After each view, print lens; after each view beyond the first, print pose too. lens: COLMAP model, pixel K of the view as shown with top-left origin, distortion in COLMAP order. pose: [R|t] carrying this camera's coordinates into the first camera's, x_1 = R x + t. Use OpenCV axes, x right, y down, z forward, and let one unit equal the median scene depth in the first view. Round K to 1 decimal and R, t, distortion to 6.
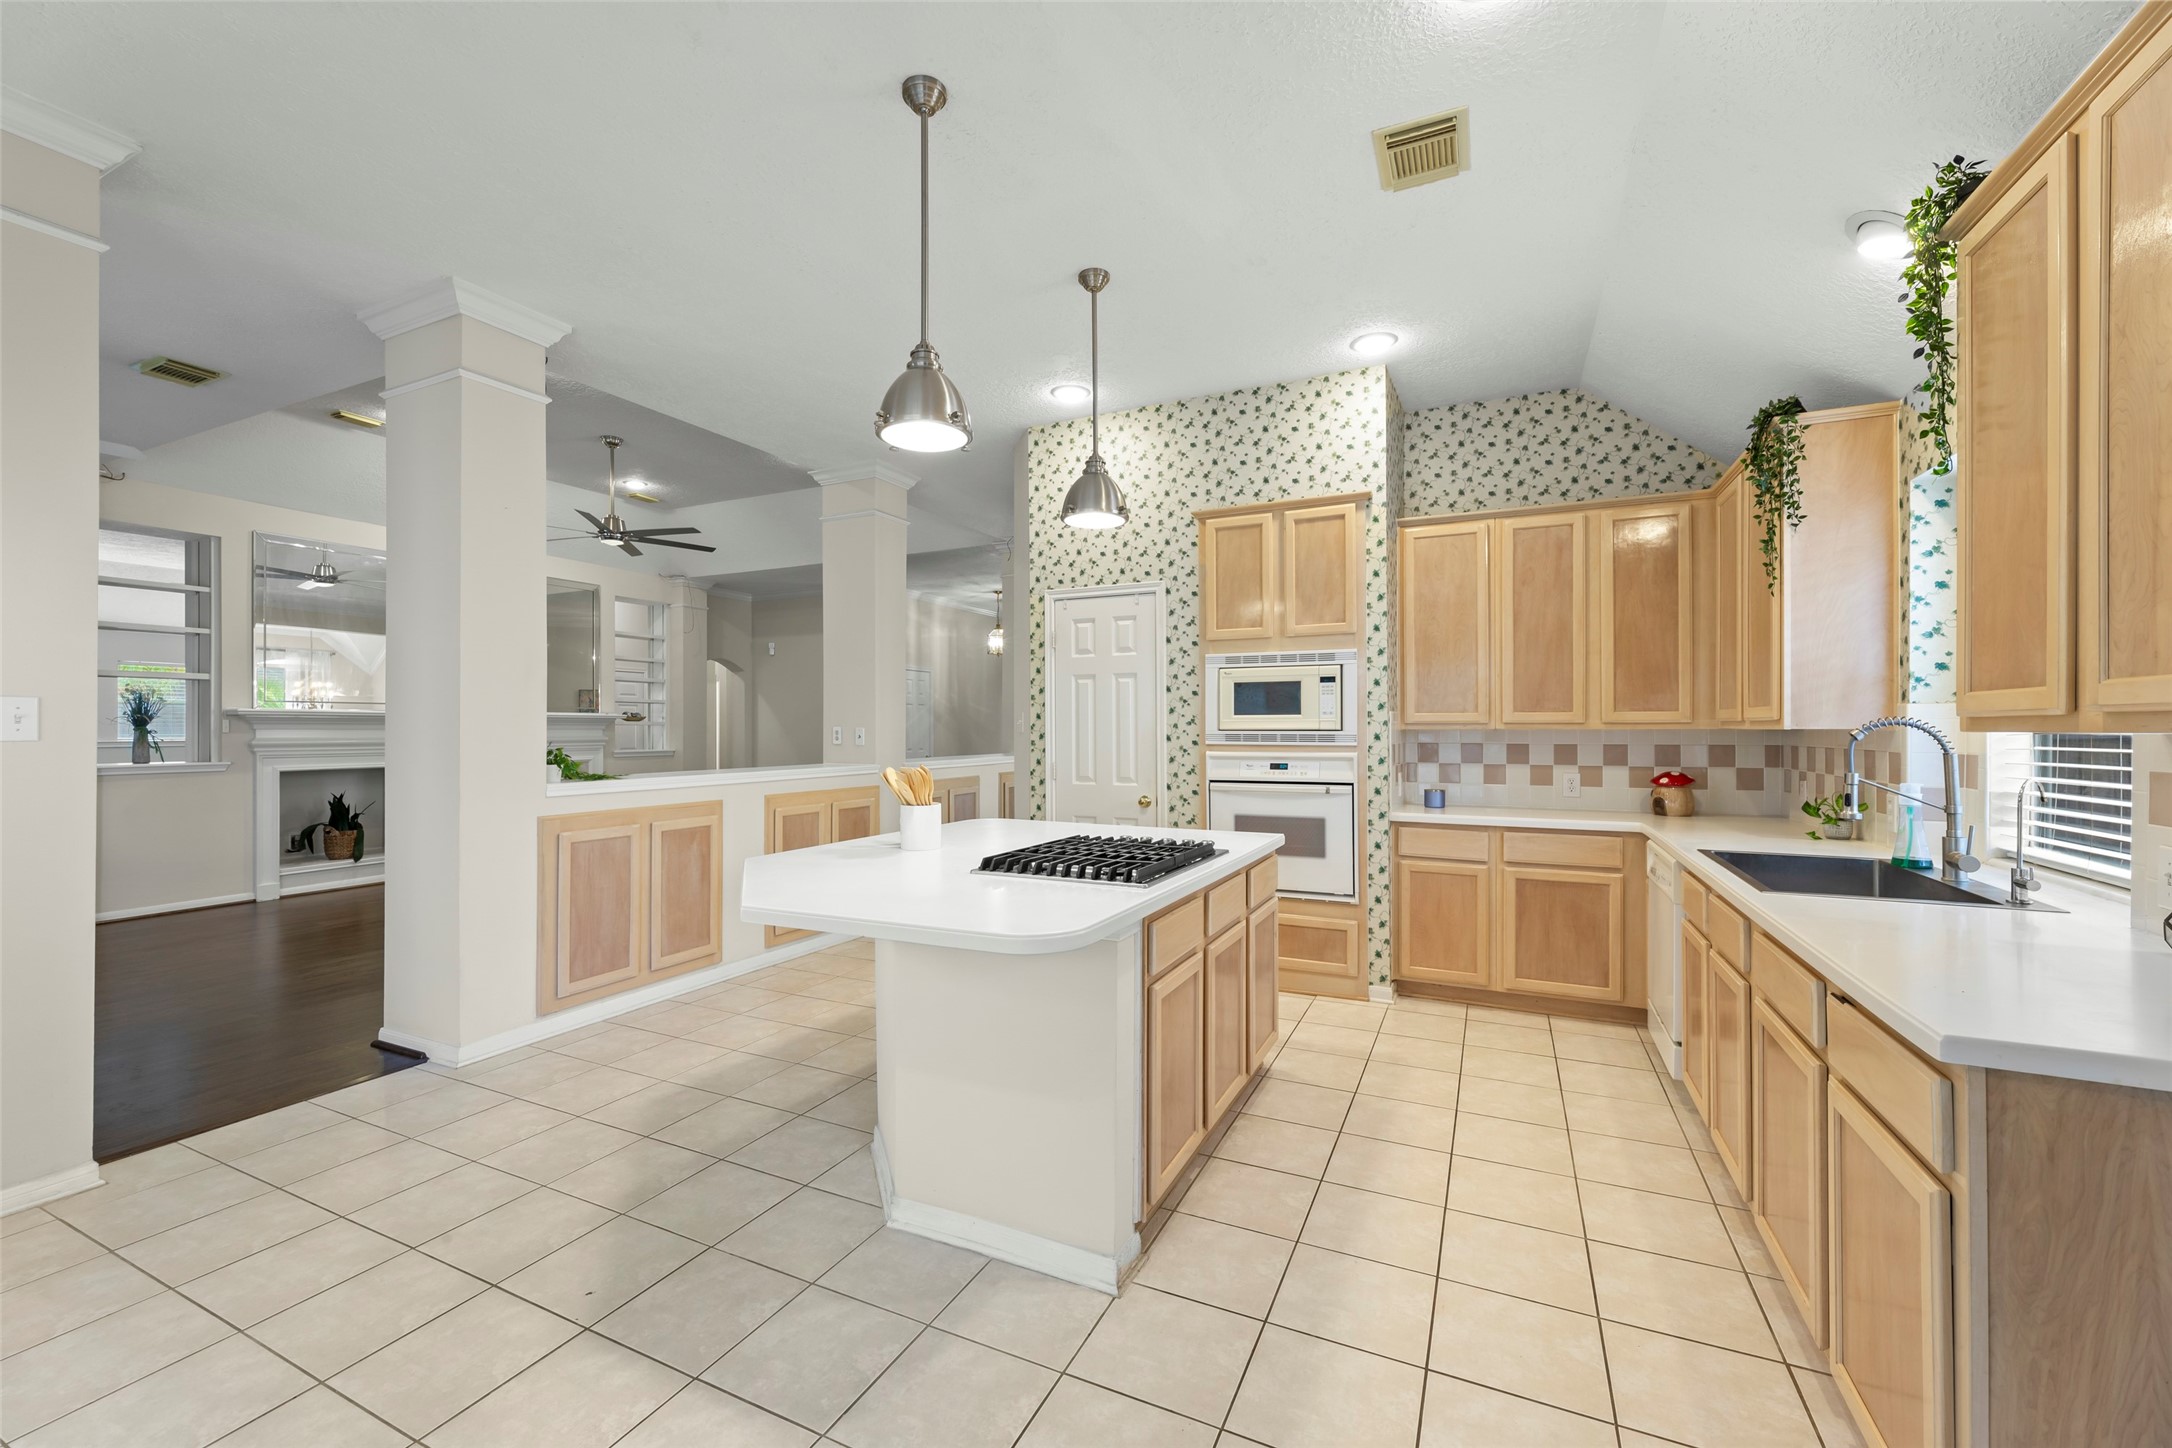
lens RADIAL K [[878.4, 0, 1074.3], [0, 878.4, 721.4], [0, 0, 1]] dist [0.004022, 0.000175]
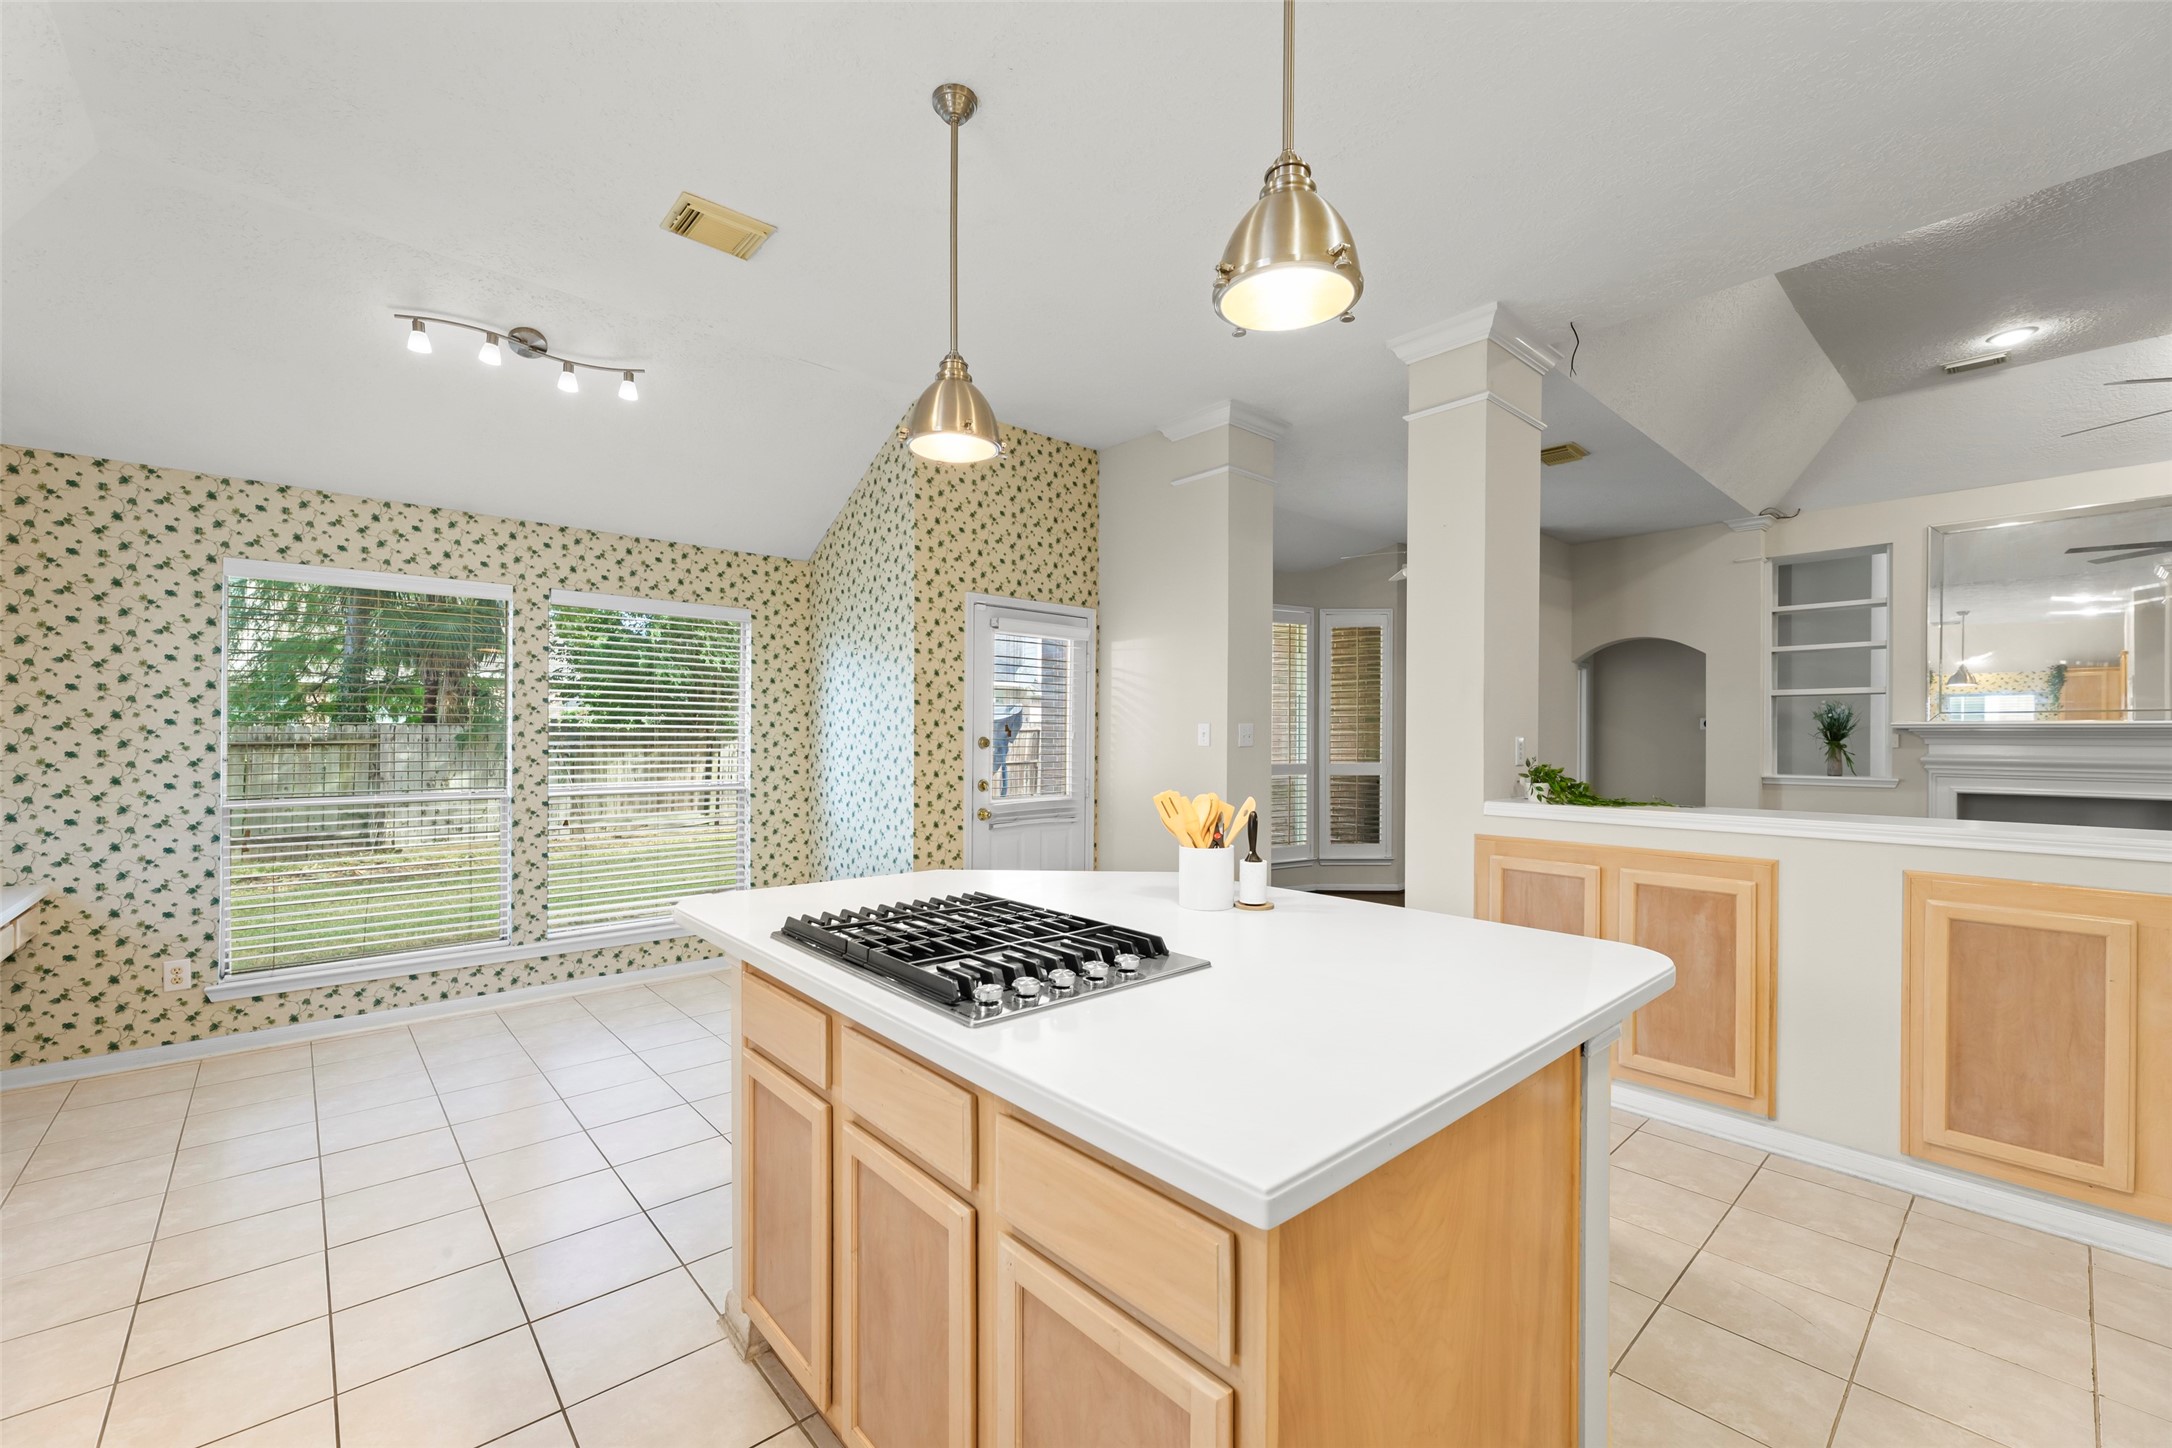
lens RADIAL K [[878.4, 0, 1073.8], [0, 878.4, 723.6], [0, 0, 1]] dist [0.004022, 0.000175]
pose [[-0.378716, -0.014349, -0.925402, 0.363721], [-0.000376, 0.999882, -0.015350, 0.002187], [0.925513, -0.005465, -0.378677, 0.779139]]
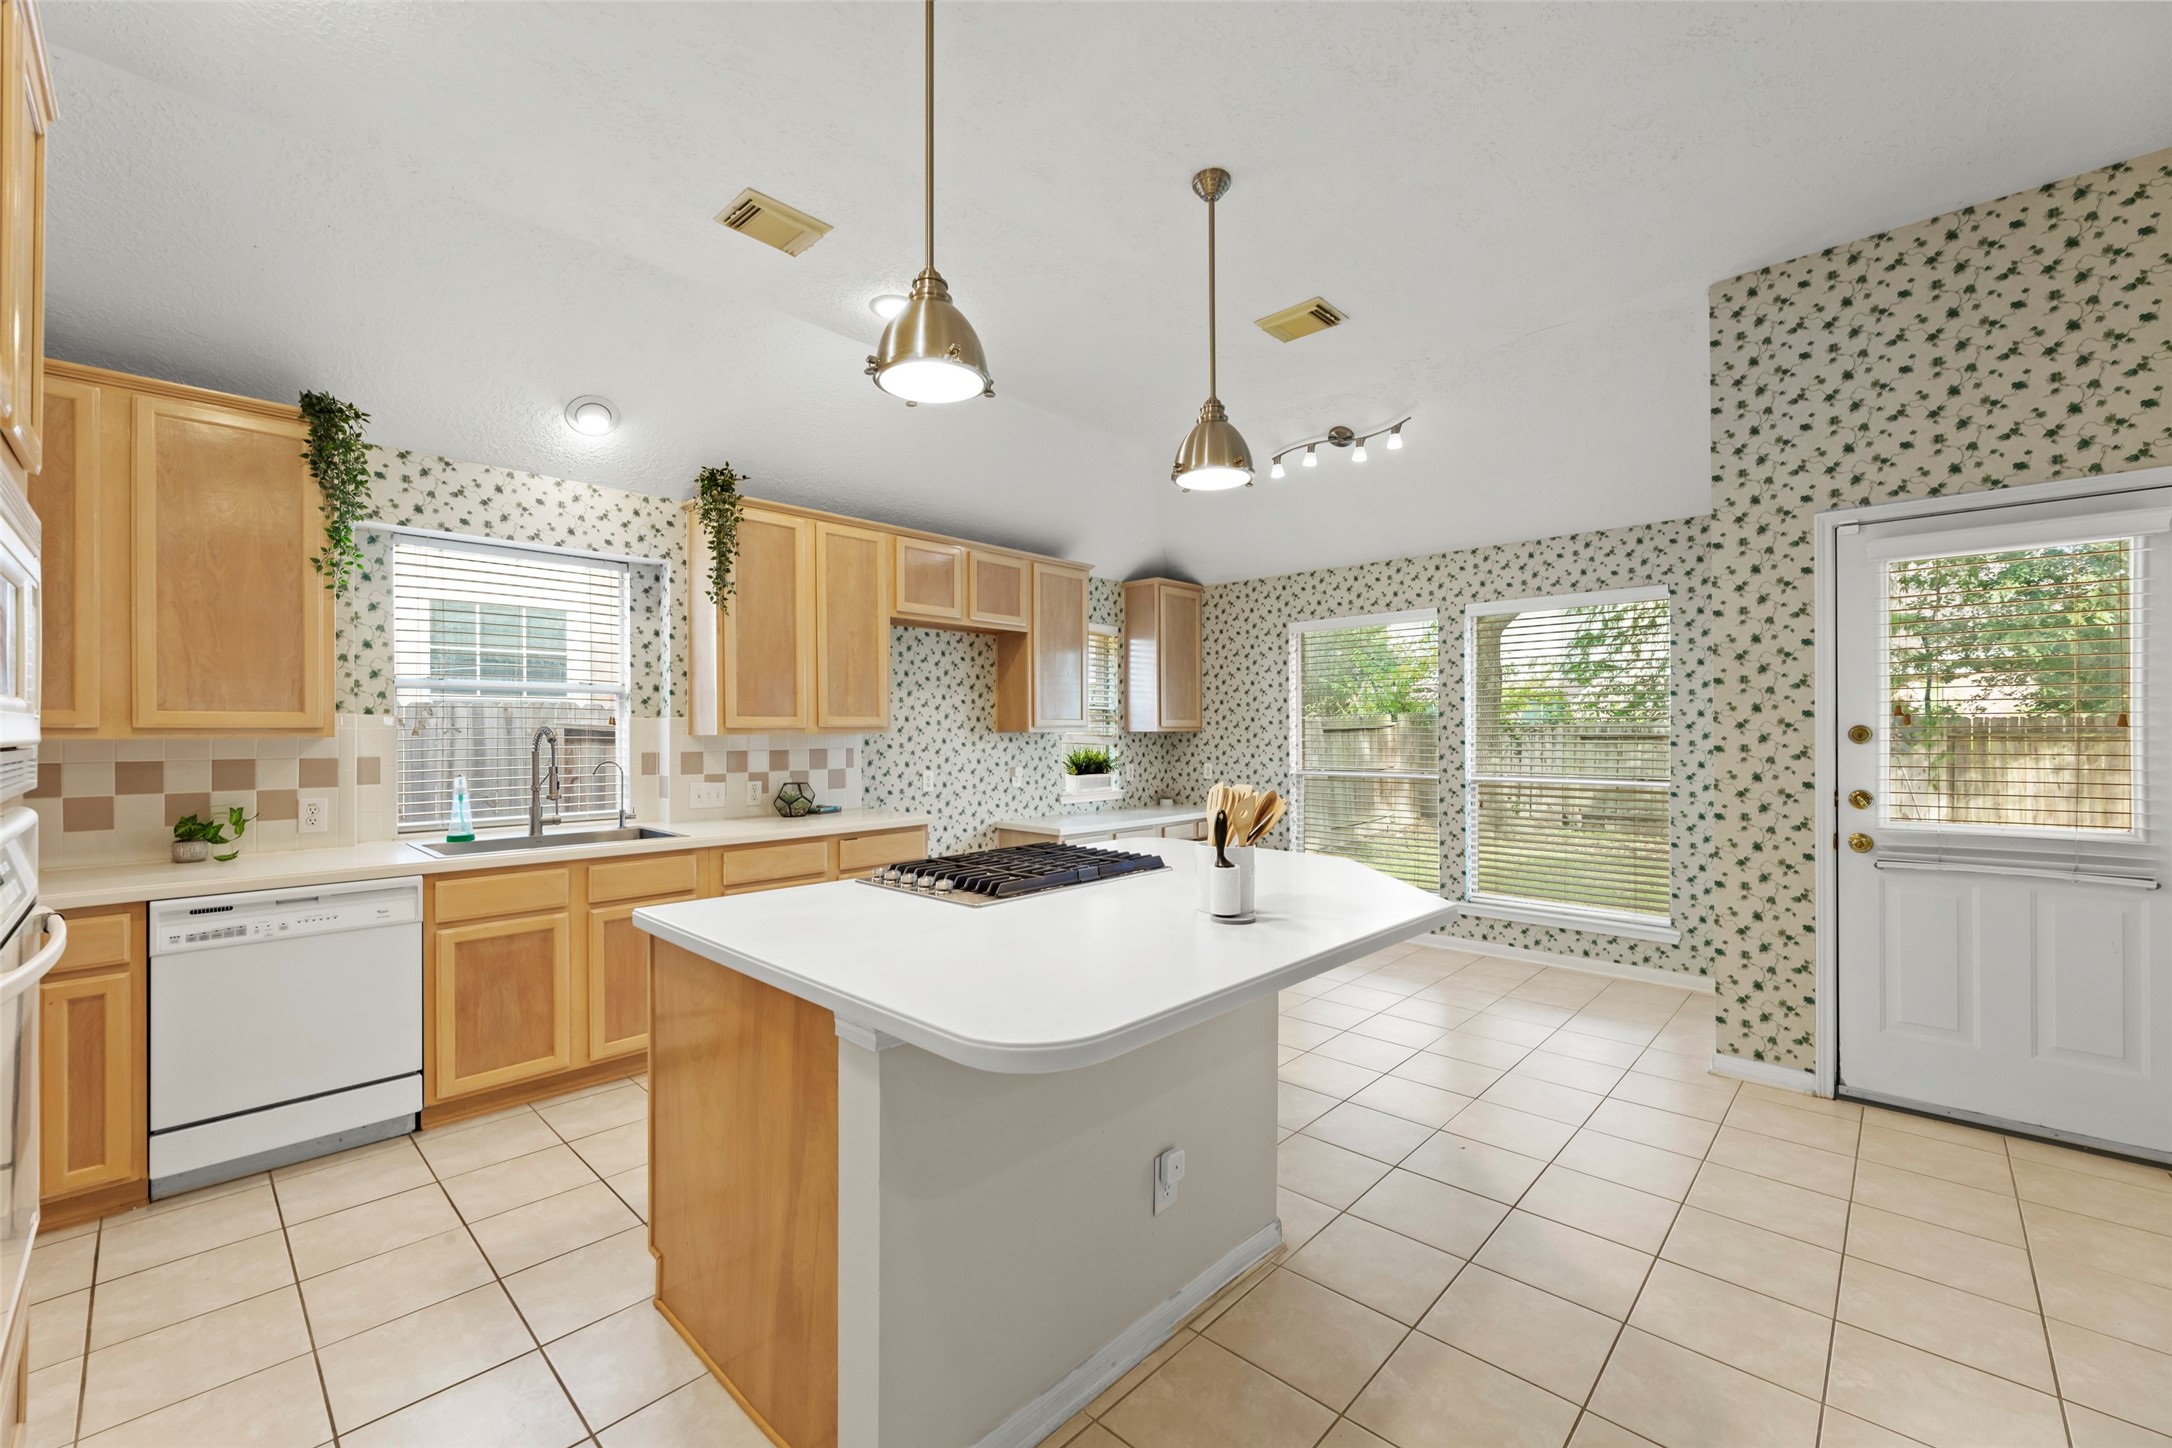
lens RADIAL K [[878.4, 0, 1087.4], [0, 878.4, 717.6], [0, 0, 1]] dist [0.004022, 0.000175]
pose [[-0.954193, 0.009933, 0.299026, -0.181072], [0.004163, 0.999793, -0.019927, 0.006986], [-0.299162, -0.017769, -0.954037, 1.114632]]
